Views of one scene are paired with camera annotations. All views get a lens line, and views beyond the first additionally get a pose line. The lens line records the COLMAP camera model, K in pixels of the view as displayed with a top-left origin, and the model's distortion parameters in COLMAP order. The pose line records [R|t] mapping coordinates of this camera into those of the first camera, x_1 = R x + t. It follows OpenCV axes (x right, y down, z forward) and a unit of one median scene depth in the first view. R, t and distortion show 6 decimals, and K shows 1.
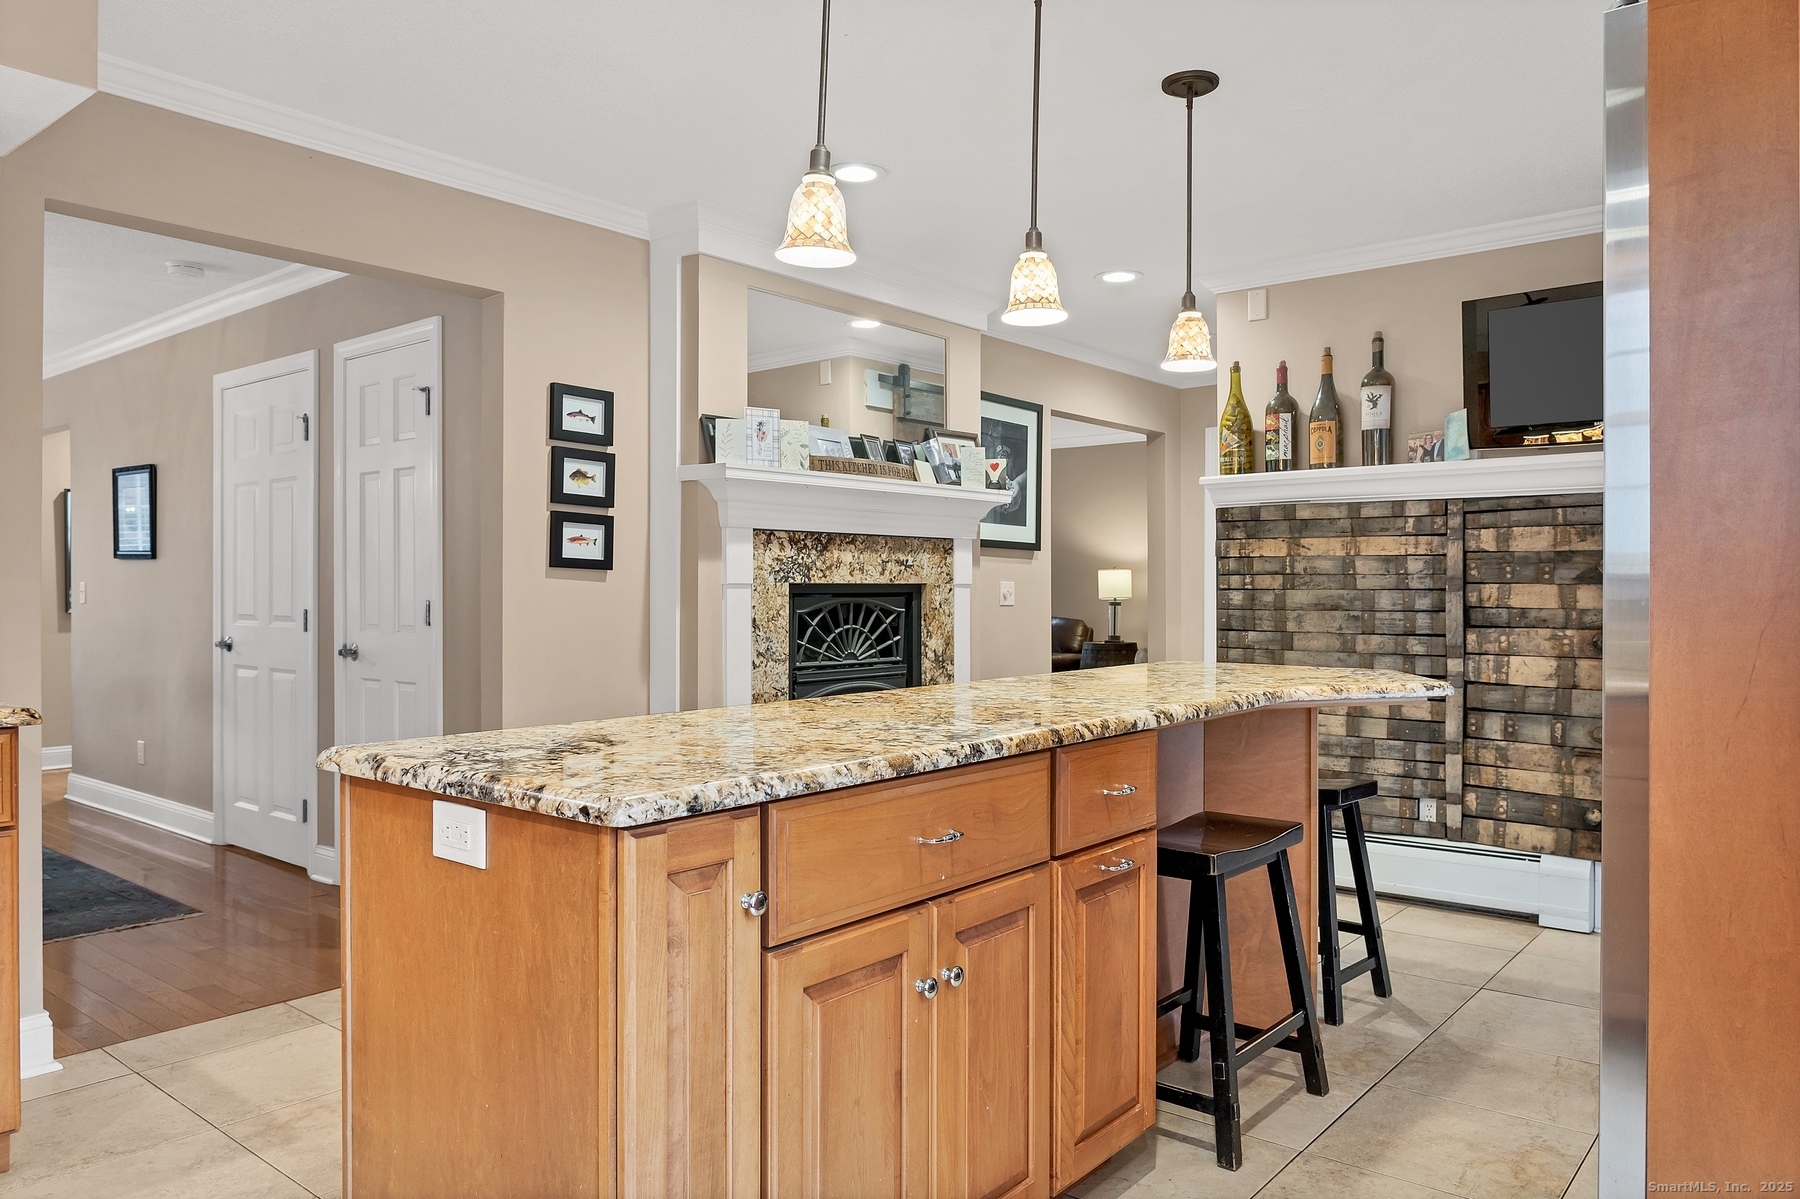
lens RADIAL K [[1257.0, 0, 891.3], [0, 1257.0, 597.3], [0, 0, 1]] dist [0.000149, -0.001157]
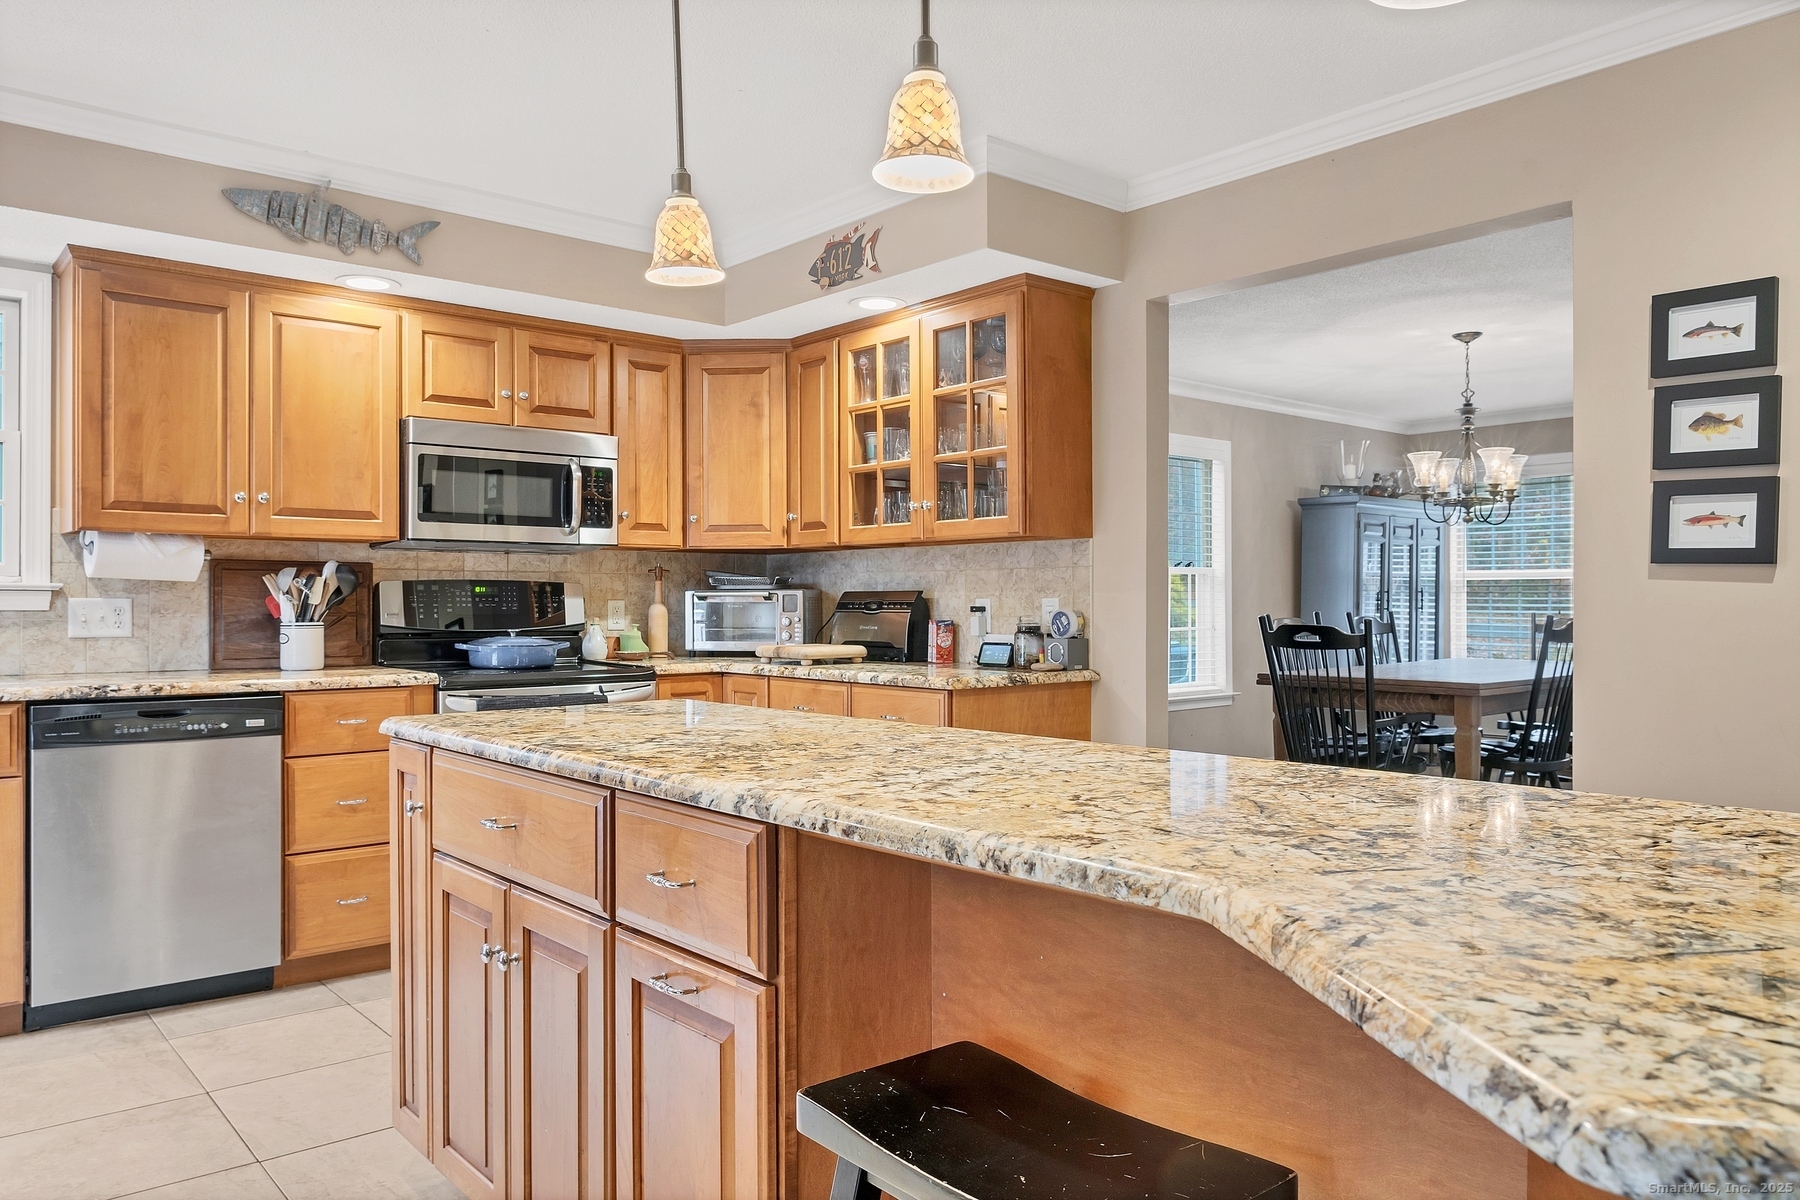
lens RADIAL K [[1257.0, 0, 891.3], [0, 1257.0, 597.8], [0, 0, 1]] dist [0.000149, -0.001157]
pose [[-0.179201, -0.001405, -0.983812, 0.475749], [-0.004790, 0.999988, -0.000555, -0.002558], [0.983801, 0.004613, -0.179205, 0.698294]]
